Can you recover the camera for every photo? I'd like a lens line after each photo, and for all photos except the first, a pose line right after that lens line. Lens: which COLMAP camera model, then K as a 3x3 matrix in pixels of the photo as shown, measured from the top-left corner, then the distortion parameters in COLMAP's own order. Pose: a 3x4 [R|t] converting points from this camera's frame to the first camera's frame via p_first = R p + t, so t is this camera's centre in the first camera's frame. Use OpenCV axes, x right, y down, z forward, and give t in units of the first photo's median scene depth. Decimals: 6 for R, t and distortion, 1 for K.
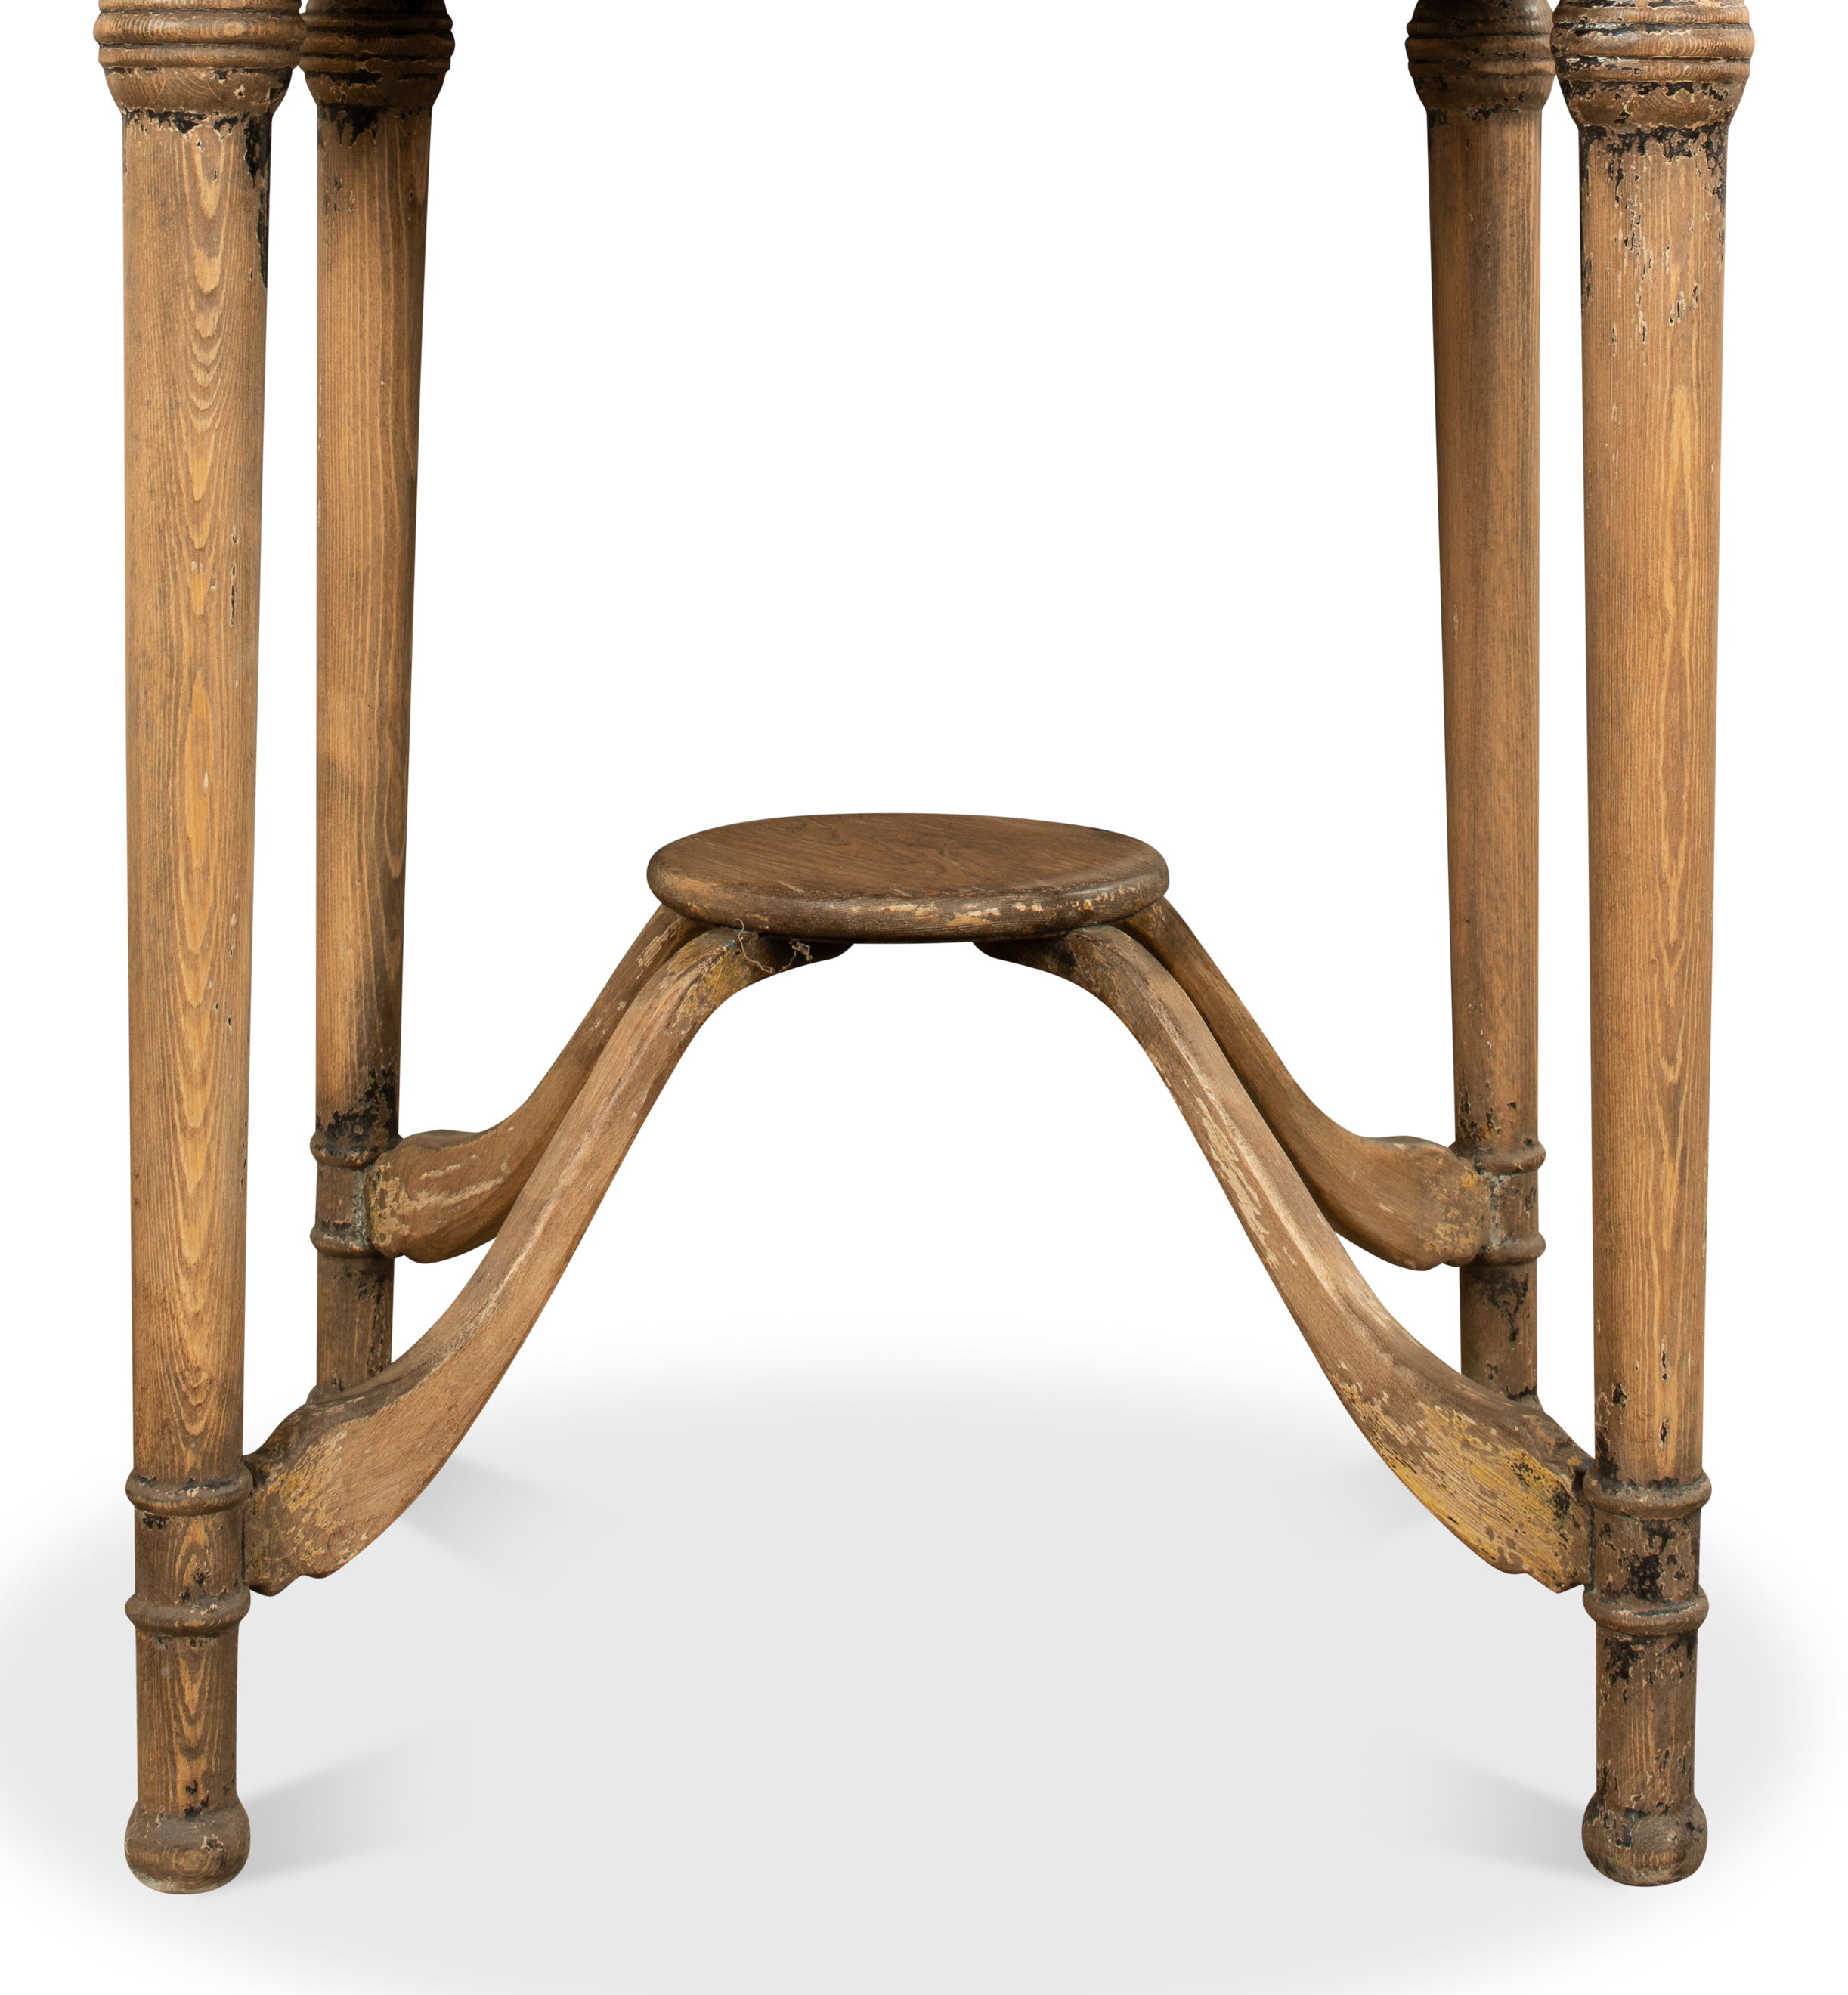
lens RADIAL K [[4402.9, 0, 924.0], [0, 4402.9, 997.5], [0, 0, 1]] dist [-0.125484, -0.012854]
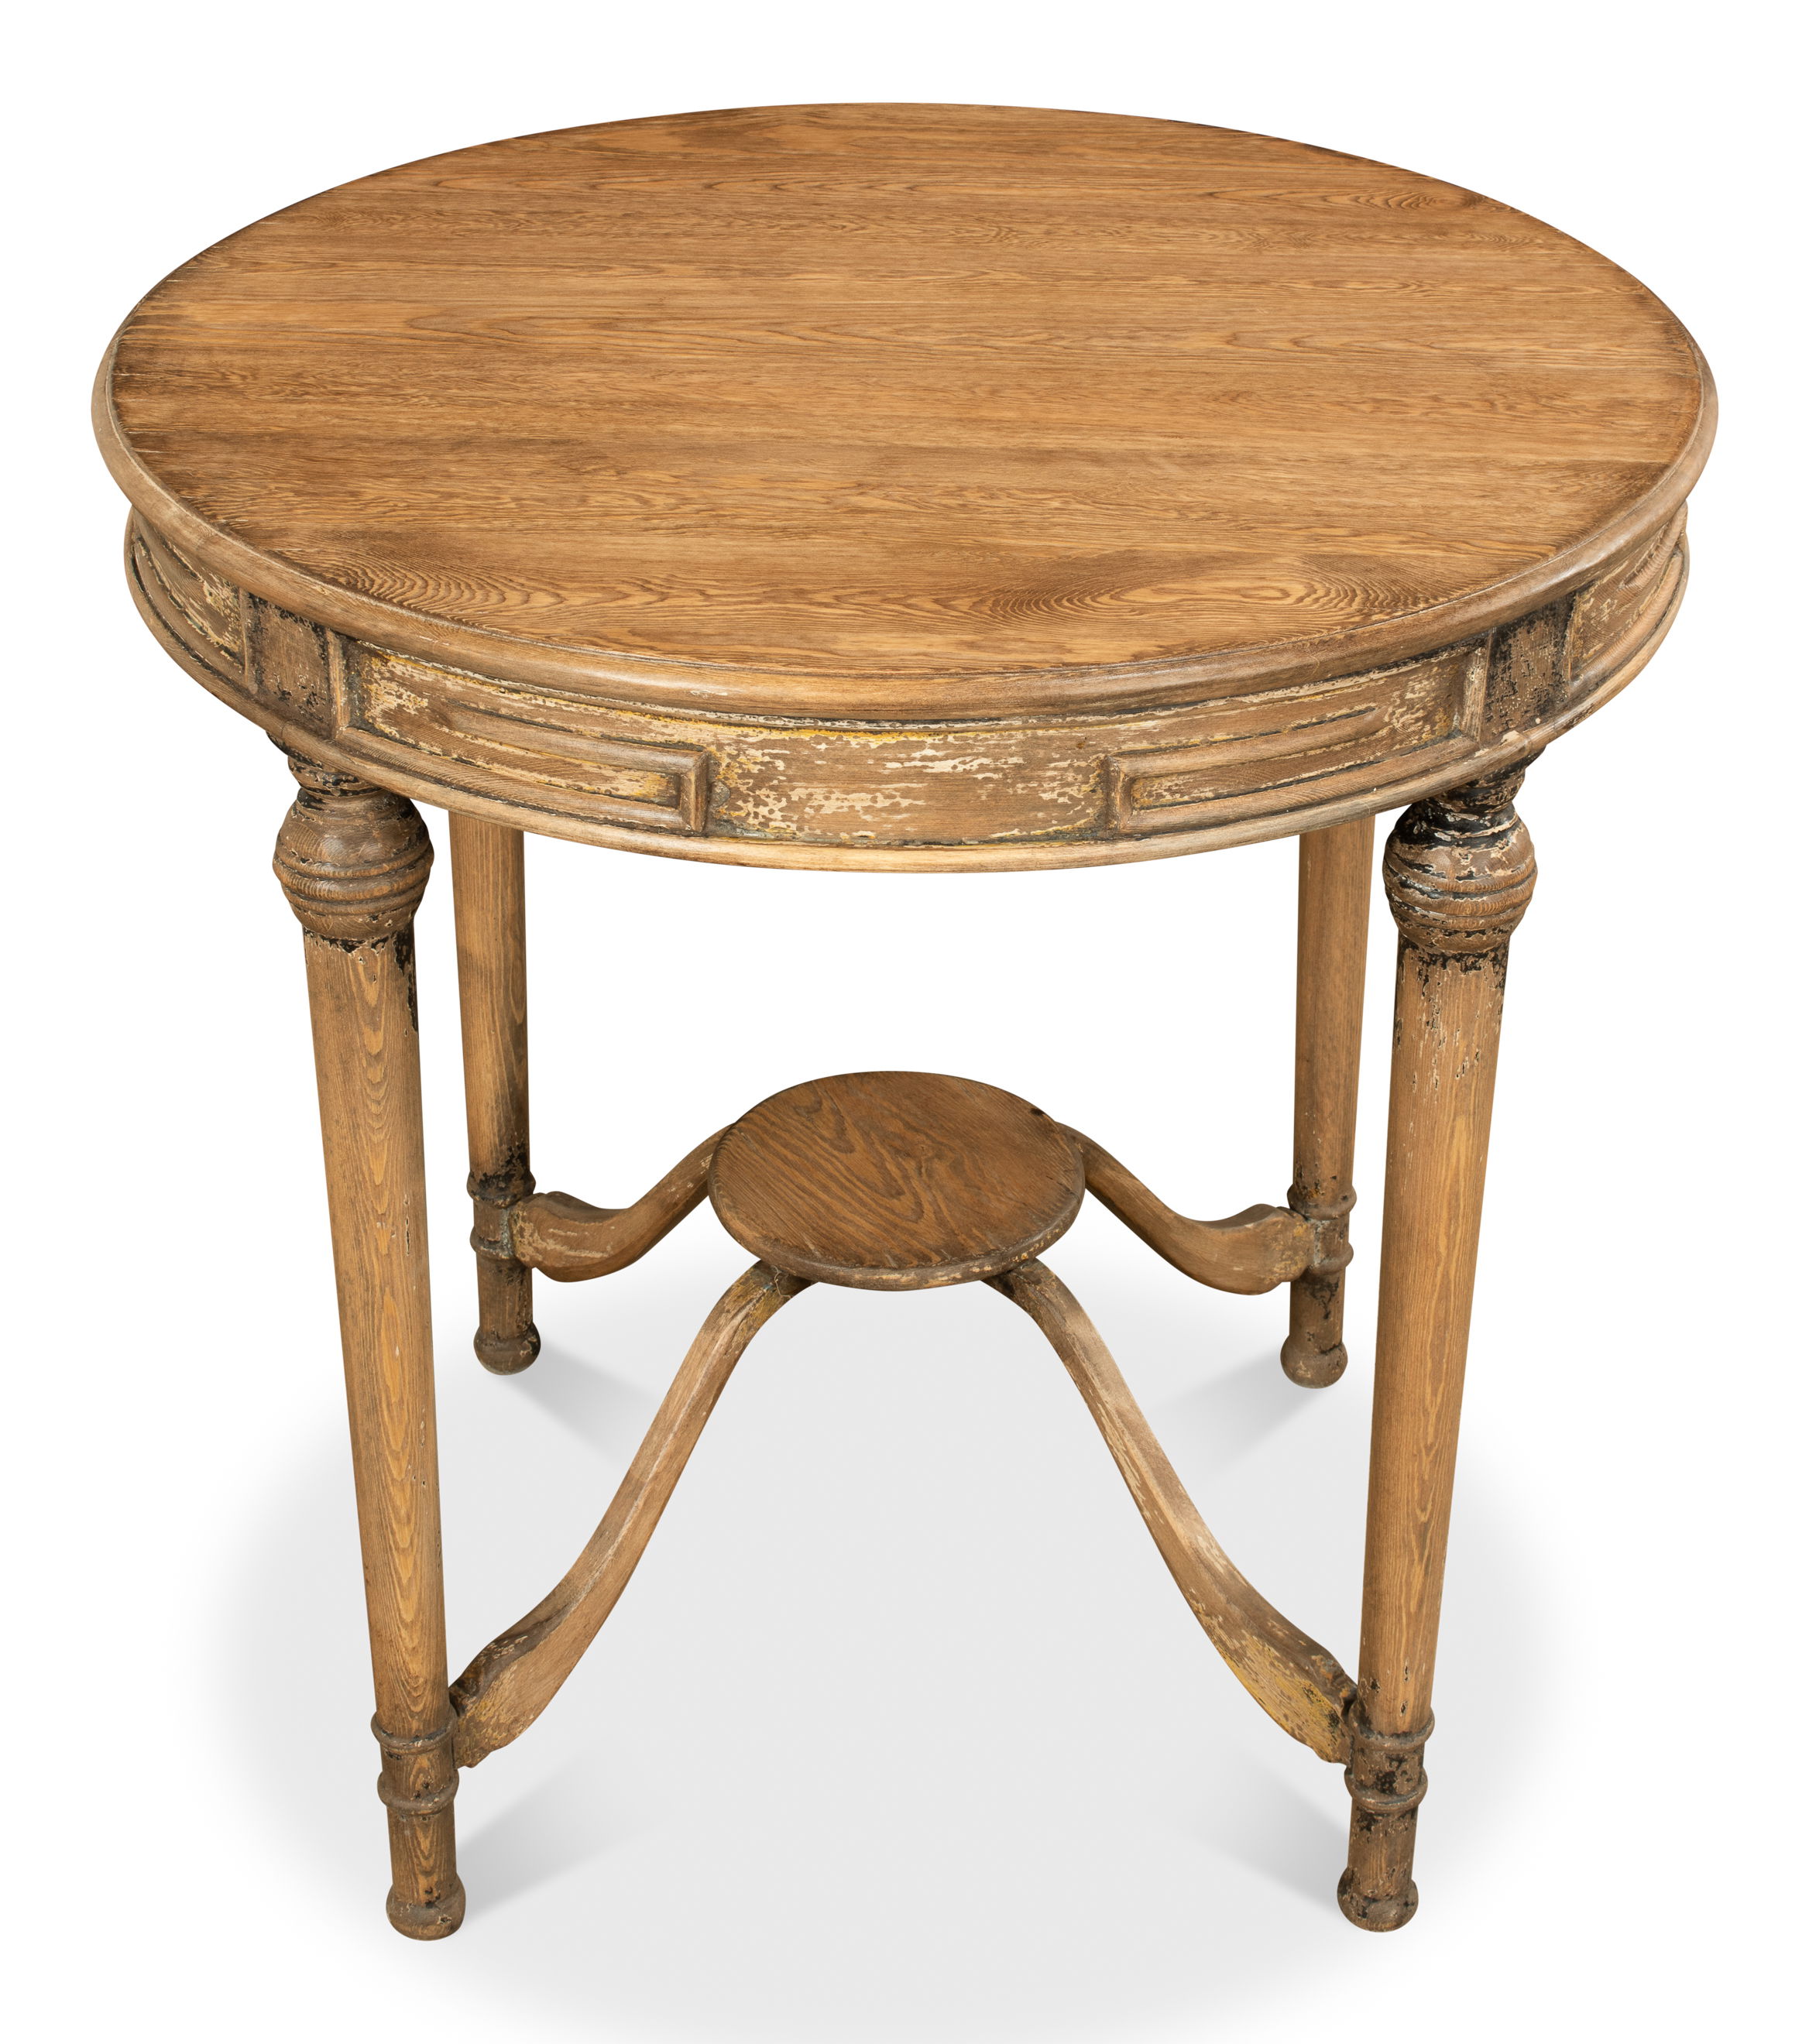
lens RADIAL K [[3478.5, 0, 904.5], [0, 3478.5, 1022.0], [0, 0, 1]] dist [-0.156162, 0.071554]
pose [[0.999988, 0.000934, -0.004866, 0.004845], [0.001154, 0.911168, 0.412033, -0.593799], [0.004819, -0.412034, 0.911156, 0.028562]]
